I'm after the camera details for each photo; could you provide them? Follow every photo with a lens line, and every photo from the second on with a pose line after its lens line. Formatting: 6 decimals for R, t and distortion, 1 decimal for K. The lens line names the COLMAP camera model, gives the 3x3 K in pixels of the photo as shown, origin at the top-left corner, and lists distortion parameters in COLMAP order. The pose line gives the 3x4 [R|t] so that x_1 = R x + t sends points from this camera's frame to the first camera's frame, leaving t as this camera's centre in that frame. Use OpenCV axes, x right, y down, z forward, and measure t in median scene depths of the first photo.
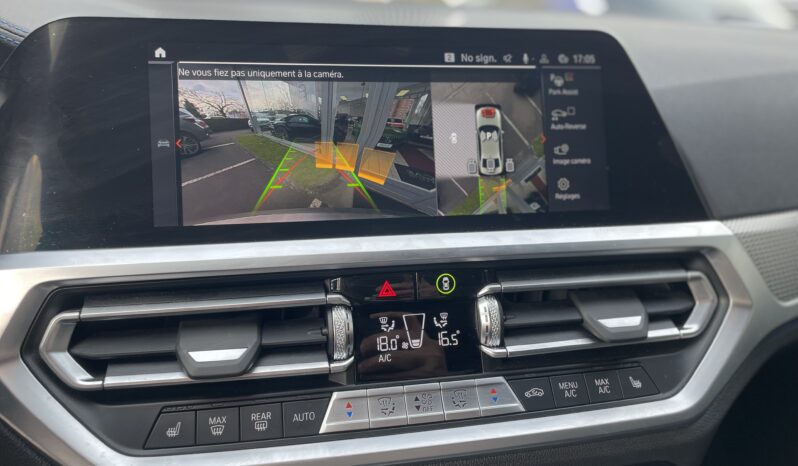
lens RADIAL K [[639.1, 0, 400.6], [0, 639.1, 232.5], [0, 0, 1]] dist [0.048274, -0.068799]
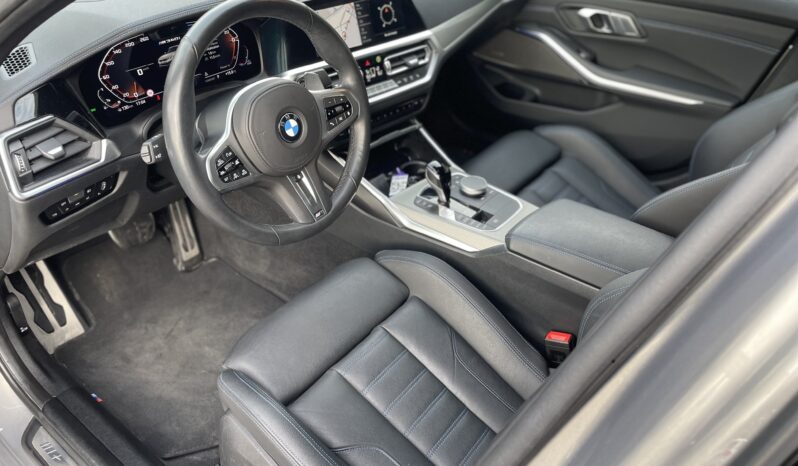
lens RADIAL K [[639.1, 0, 397.0], [0, 639.1, 230.3], [0, 0, 1]] dist [0.048274, -0.068799]
pose [[0.851003, -0.287862, 0.439239, -1.876078], [0.108266, 0.914587, 0.389628, -0.485885], [-0.513881, -0.284020, 0.809481, -2.596858]]
